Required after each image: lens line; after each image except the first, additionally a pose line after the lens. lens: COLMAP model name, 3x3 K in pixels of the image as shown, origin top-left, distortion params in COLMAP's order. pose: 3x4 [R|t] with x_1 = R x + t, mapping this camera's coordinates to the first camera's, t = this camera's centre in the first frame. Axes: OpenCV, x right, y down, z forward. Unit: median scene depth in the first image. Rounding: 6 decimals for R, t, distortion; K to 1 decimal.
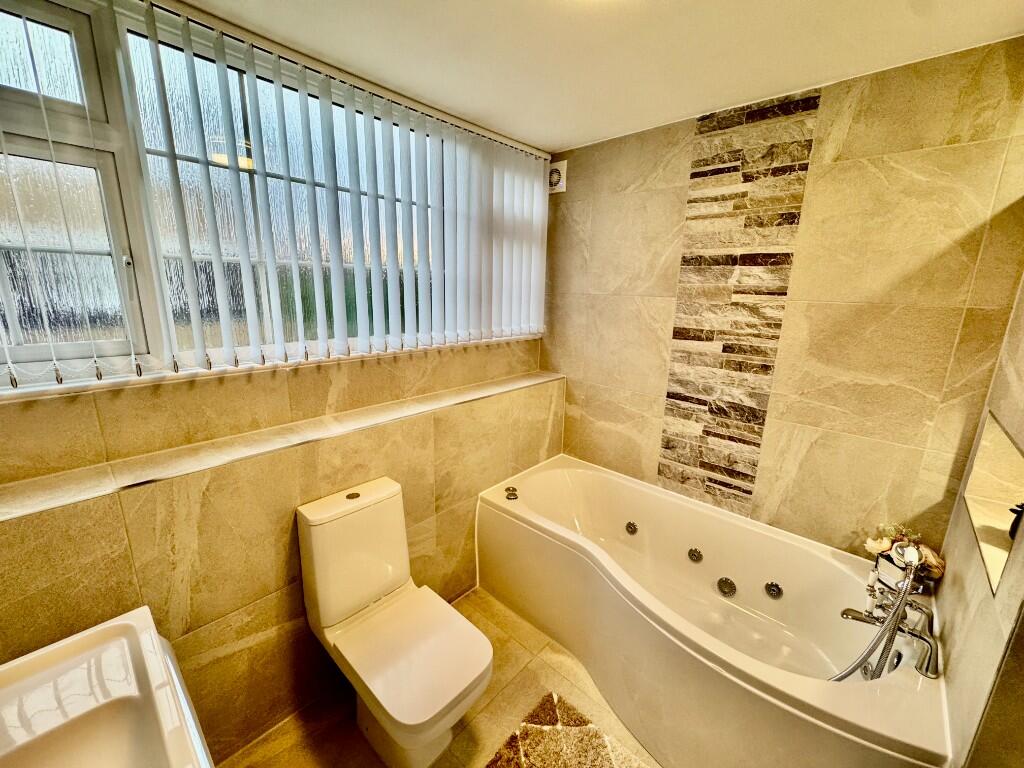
lens RADIAL K [[408.7, 0, 510.4], [0, 408.7, 380.5], [0, 0, 1]] dist [-0.001034, -0.000050]
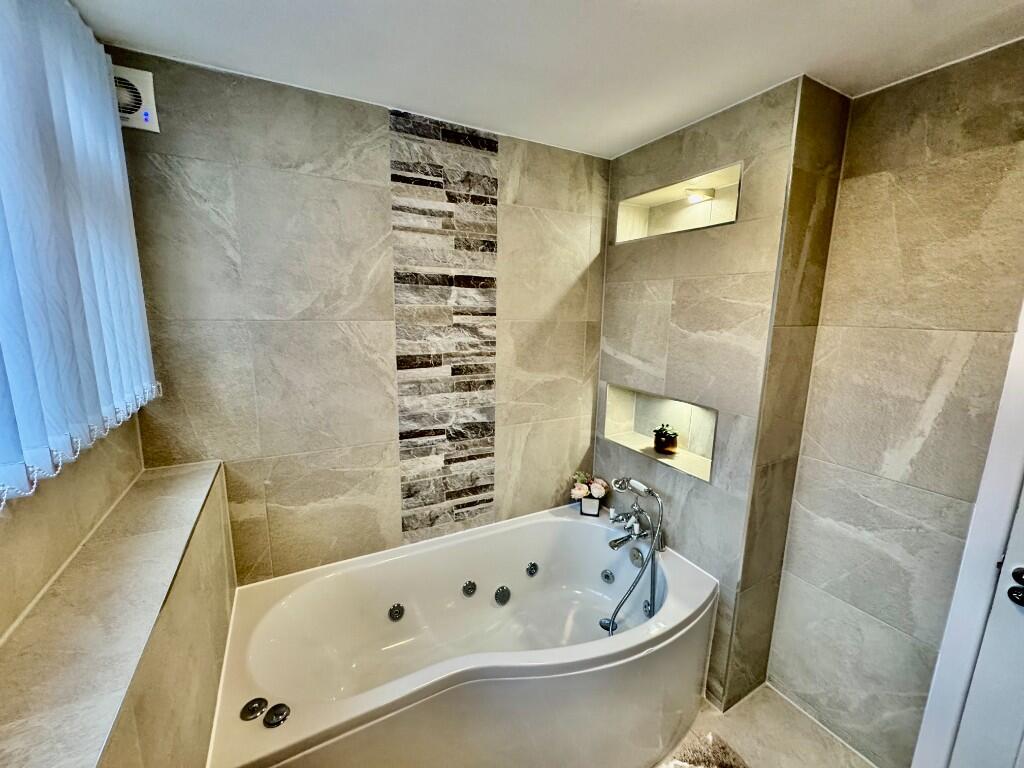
lens RADIAL K [[408.7, 0, 510.1], [0, 408.7, 383.5], [0, 0, 1]] dist [-0.001034, -0.000050]
pose [[0.335607, -0.181491, 0.924353, -0.340033], [0.205402, 0.971752, 0.116221, -0.139744], [-0.919335, 0.150859, 0.363406, 0.547834]]
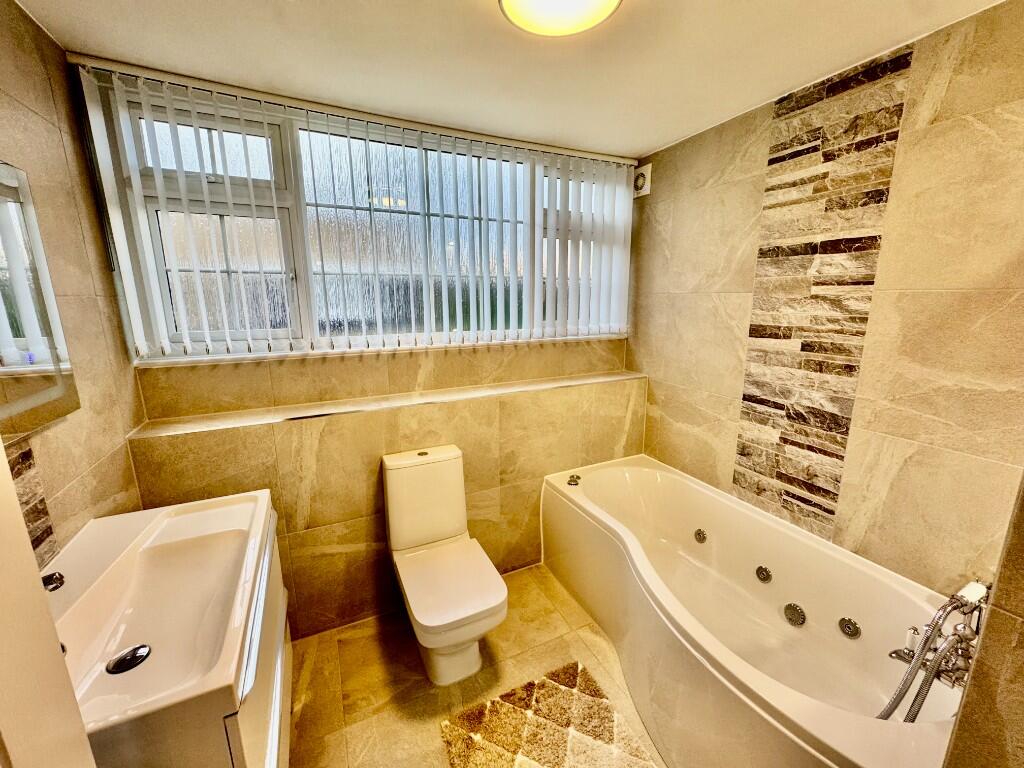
lens RADIAL K [[408.7, 0, 511.0], [0, 408.7, 381.3], [0, 0, 1]] dist [-0.001034, -0.000050]
pose [[0.929087, 0.048174, -0.366711, 0.267700], [-0.056883, 0.998297, -0.012973, 0.047556], [0.365462, 0.032913, 0.930244, -0.074627]]
